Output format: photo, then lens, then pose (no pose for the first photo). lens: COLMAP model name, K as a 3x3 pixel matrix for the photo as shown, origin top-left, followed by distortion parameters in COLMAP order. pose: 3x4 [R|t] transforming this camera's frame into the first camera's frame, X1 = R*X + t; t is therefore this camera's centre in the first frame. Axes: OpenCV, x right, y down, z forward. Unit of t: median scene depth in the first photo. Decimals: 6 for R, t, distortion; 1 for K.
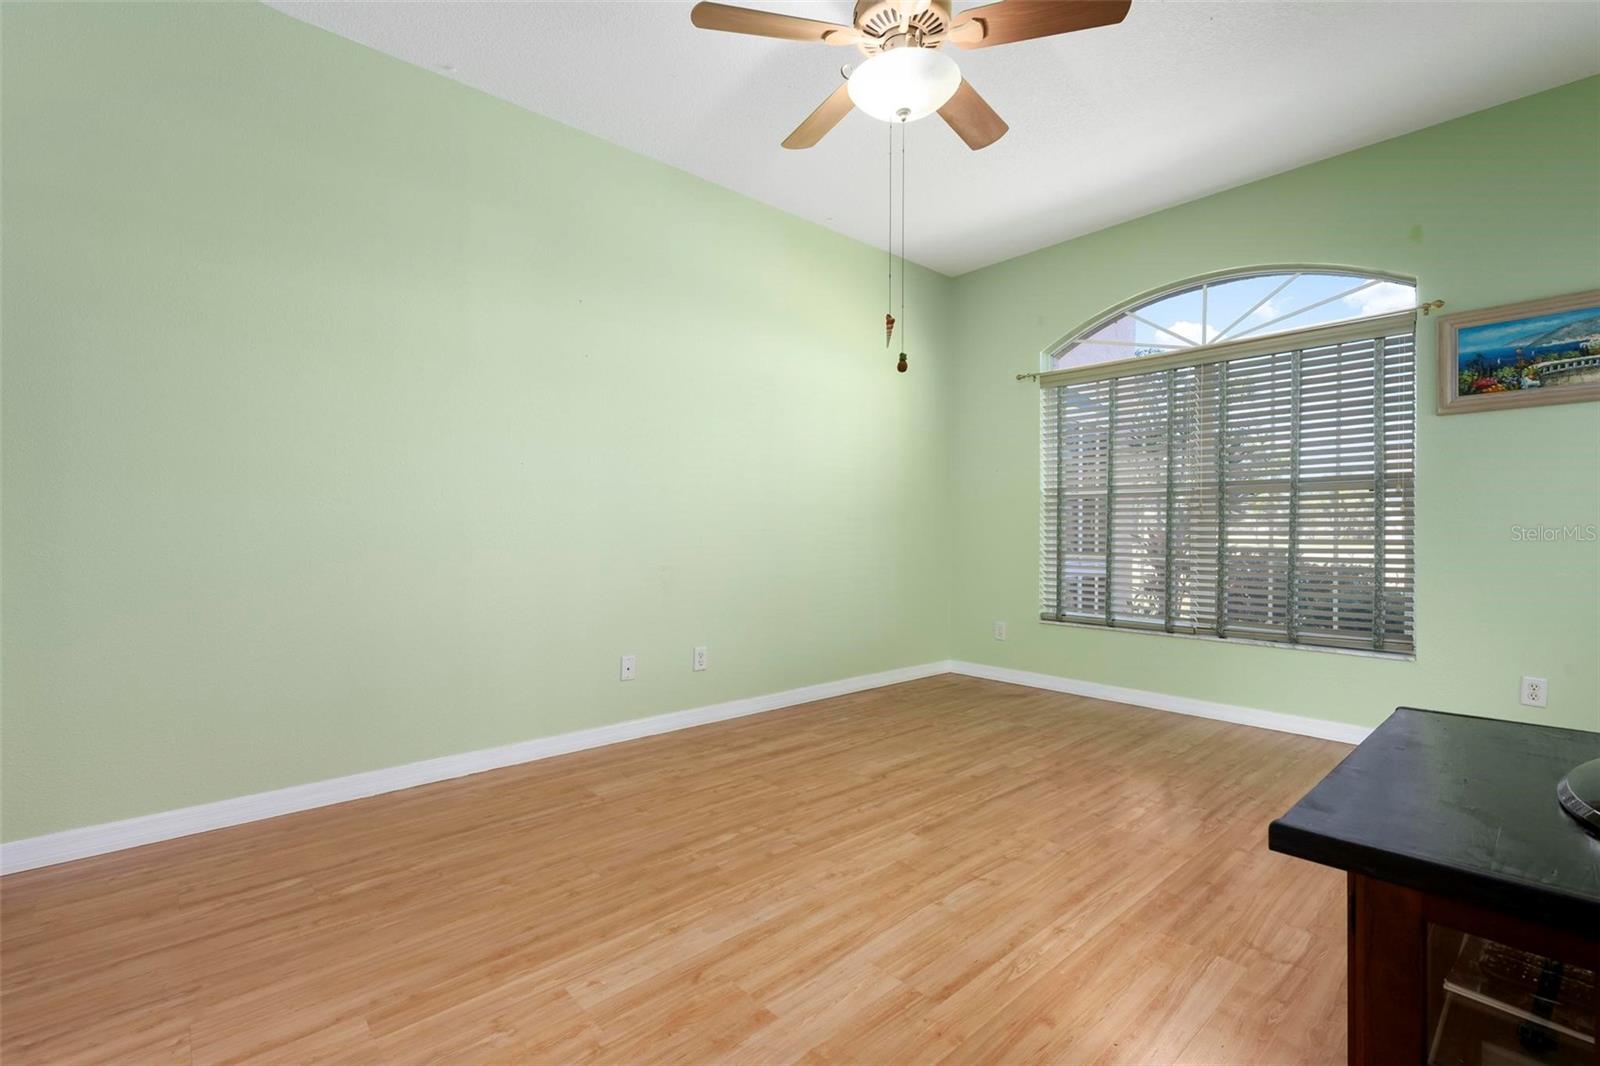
lens RADIAL K [[716.5, 0, 803.5], [0, 716.5, 533.3], [0, 0, 1]] dist [-0.002192, -0.000039]
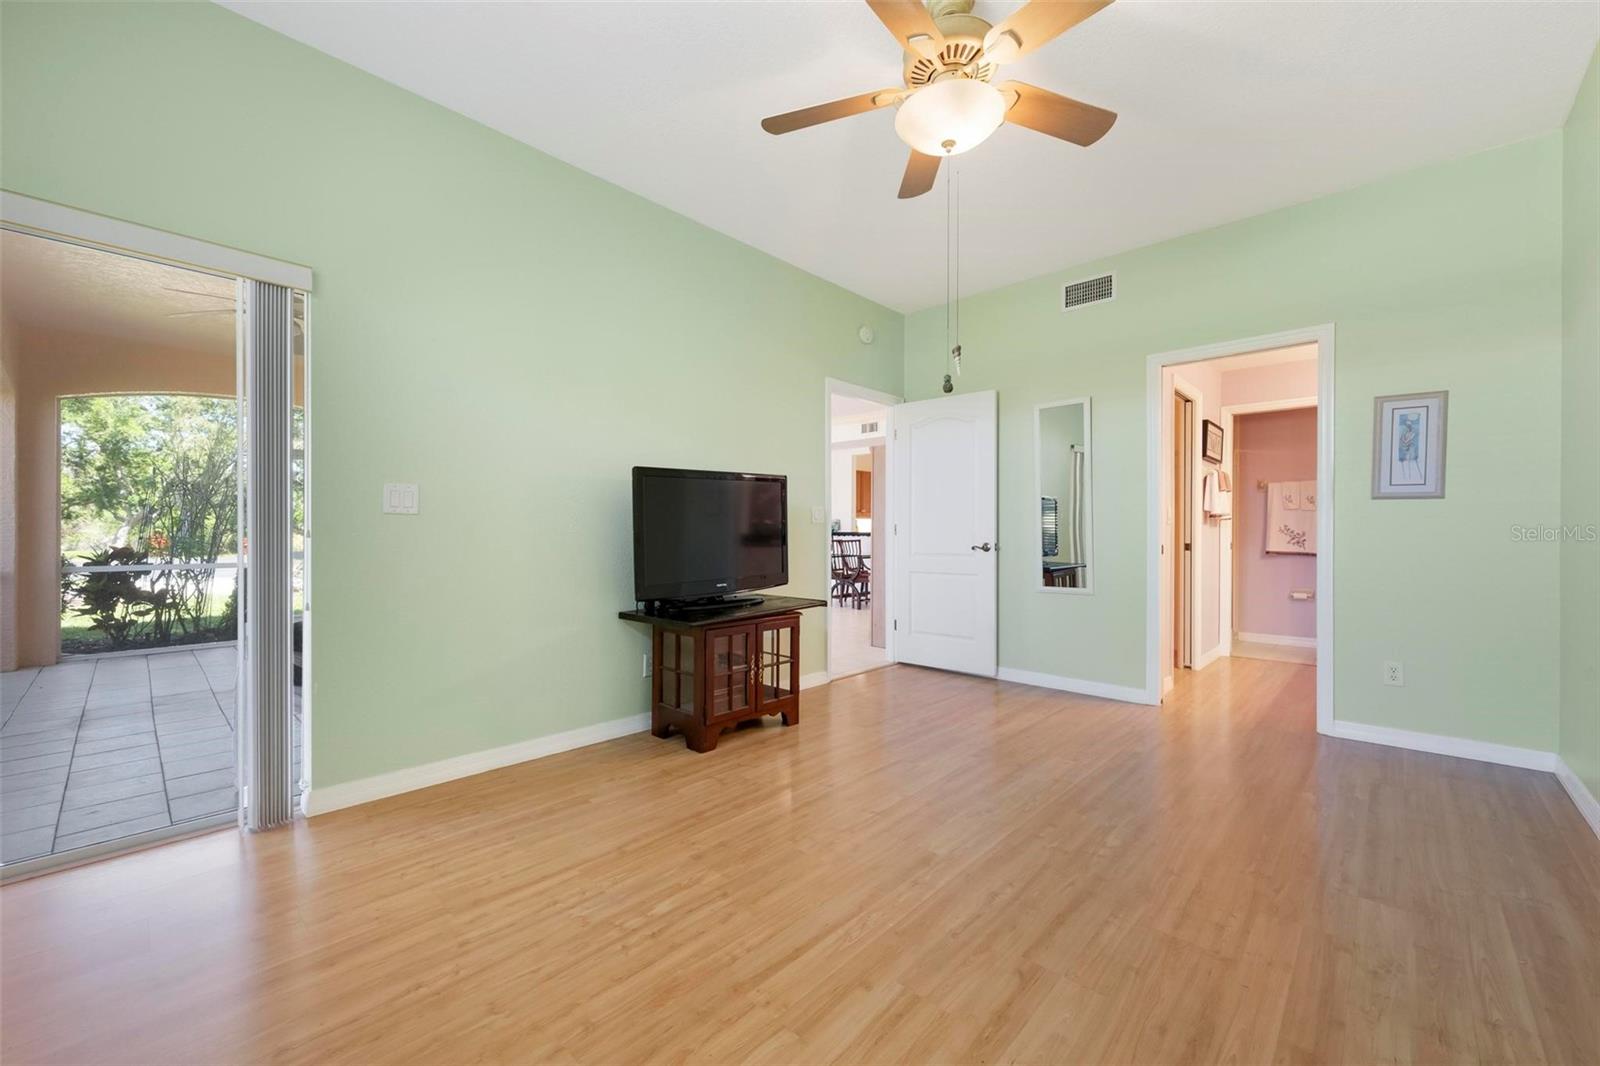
lens RADIAL K [[634.3, 0, 804.5], [0, 634.3, 533.2], [0, 0, 1]] dist [0.001166, 0.000321]
pose [[-0.996397, -0.005027, -0.084664, 0.355566], [-0.005204, 0.999985, 0.001867, -0.017503], [0.084653, 0.002301, -0.996408, 1.601202]]
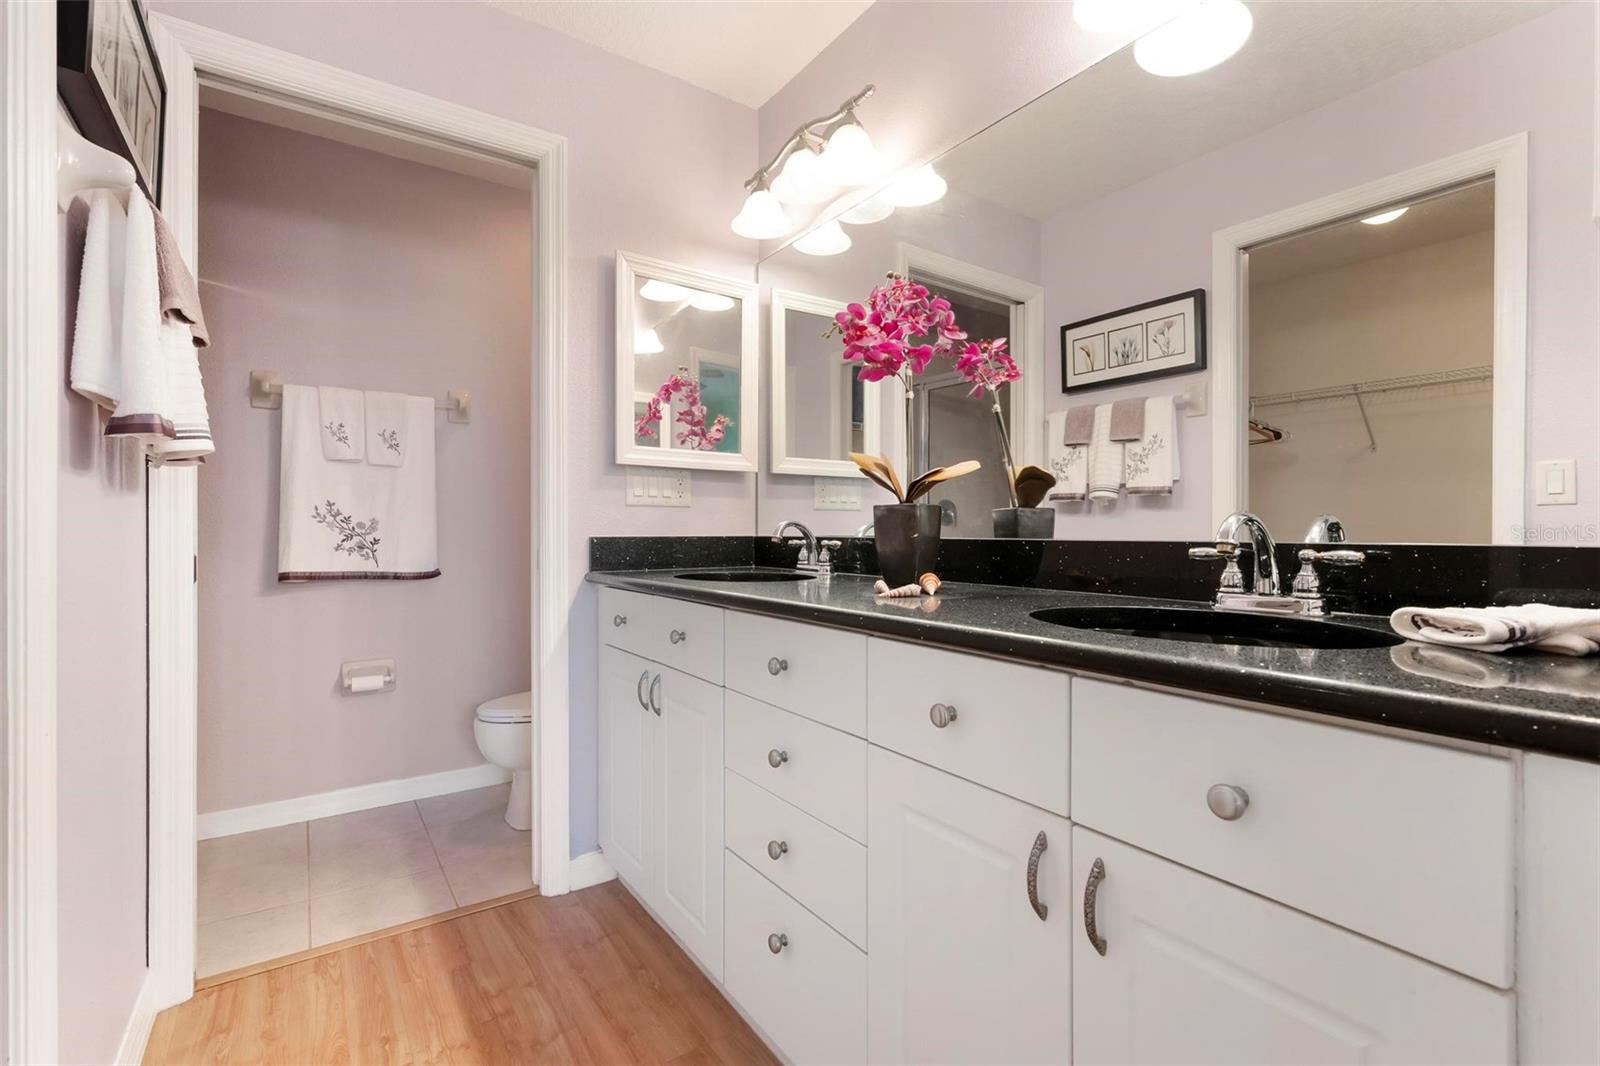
lens RADIAL K [[716.5, 0, 803.5], [0, 716.5, 533.3], [0, 0, 1]] dist [-0.002192, -0.000039]
pose [[-0.124244, 0.005774, -0.992235, -0.632634], [-0.002238, 0.999979, 0.006099, -0.015795], [0.992249, 0.002978, -0.124229, 0.289426]]
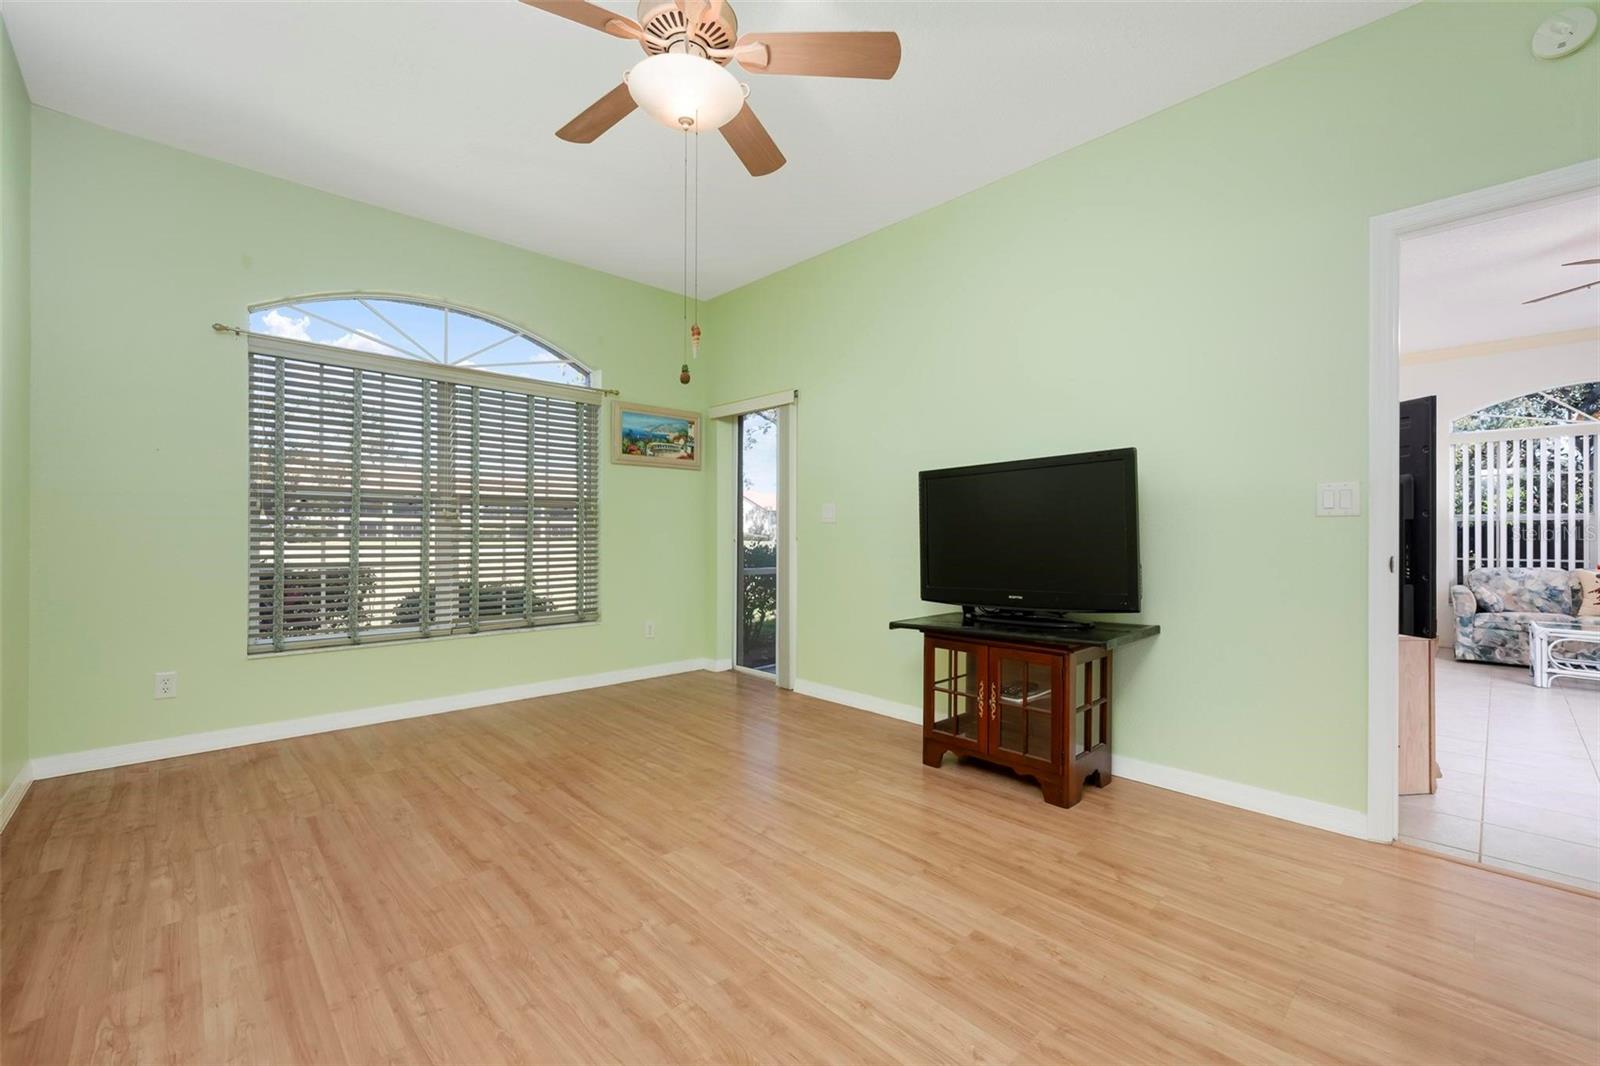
lens RADIAL K [[660.5, 0, 802.5], [0, 660.5, 535.5], [0, 0, 1]] dist [-0.000465, -0.000053]
pose [[-0.022891, -0.003541, 0.999732, -0.650802], [-0.001121, 0.999993, 0.003517, -0.016891], [-0.999737, -0.001040, -0.022895, 0.721917]]
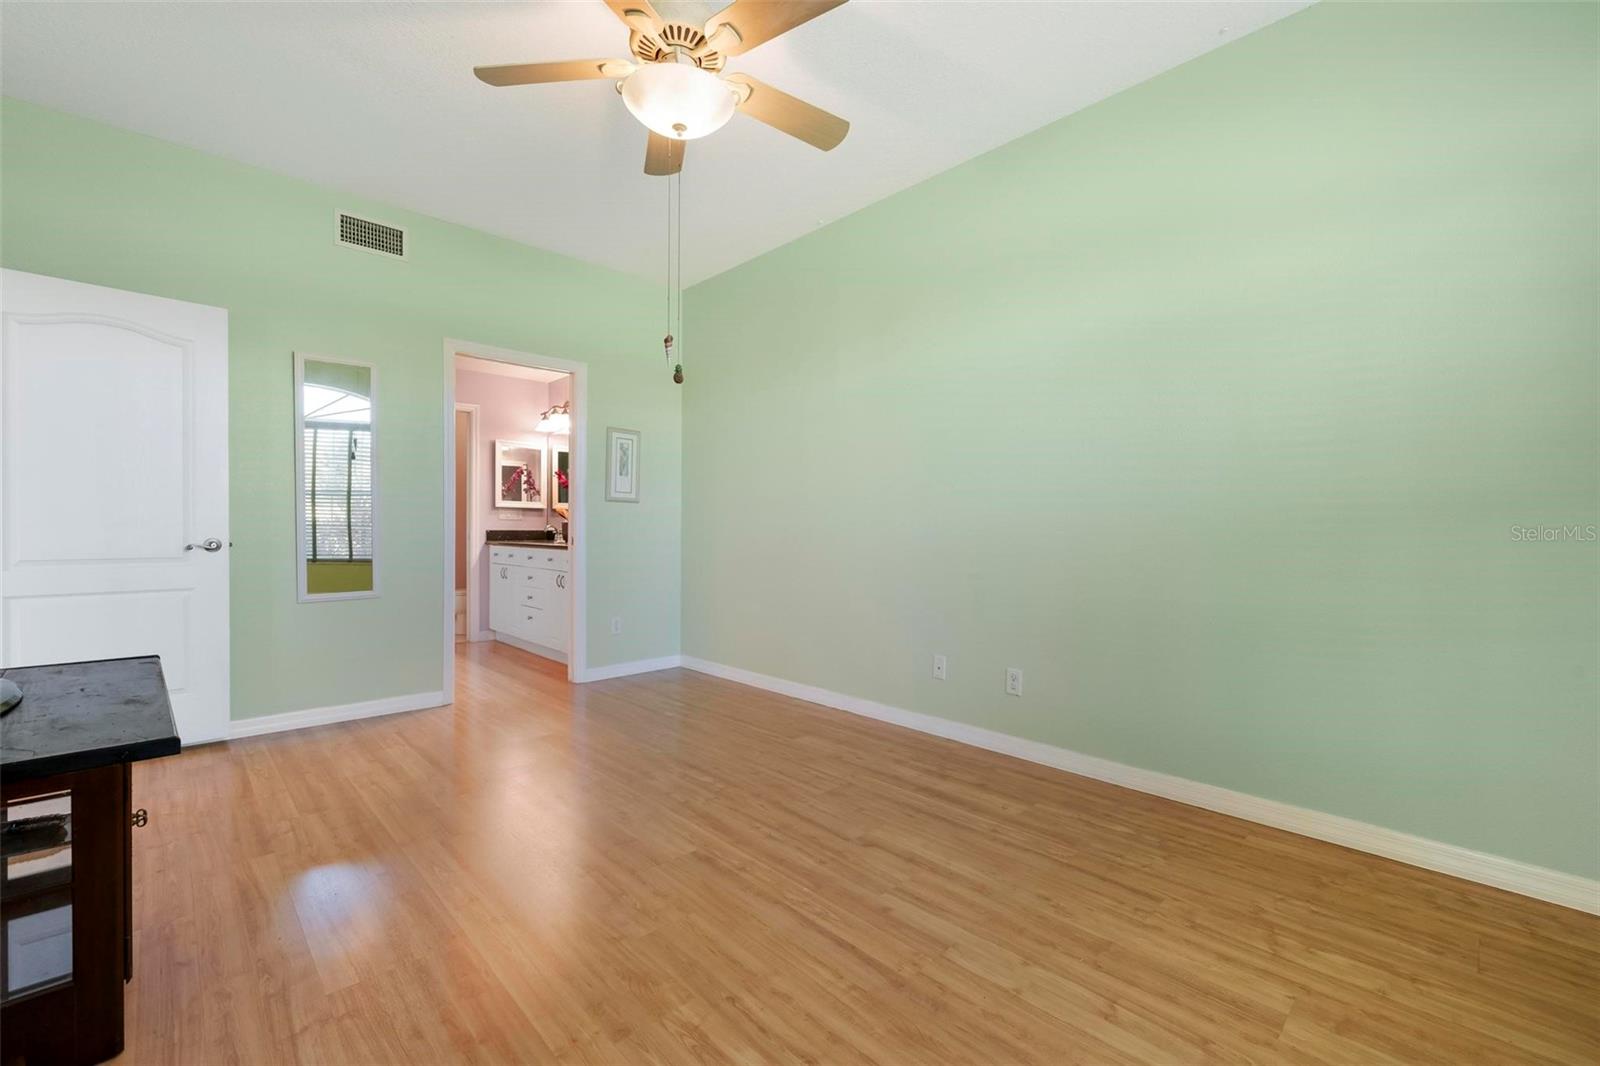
lens RADIAL K [[670.9, 0, 800.0], [0, 670.9, 533.2], [0, 0, 1]] dist [-0.001018, -0.000210]
pose [[0.025576, 0.004794, -0.999661, 0.923438], [-0.008247, 0.999955, 0.004584, -0.014909], [0.999639, 0.008127, 0.025615, 0.966805]]
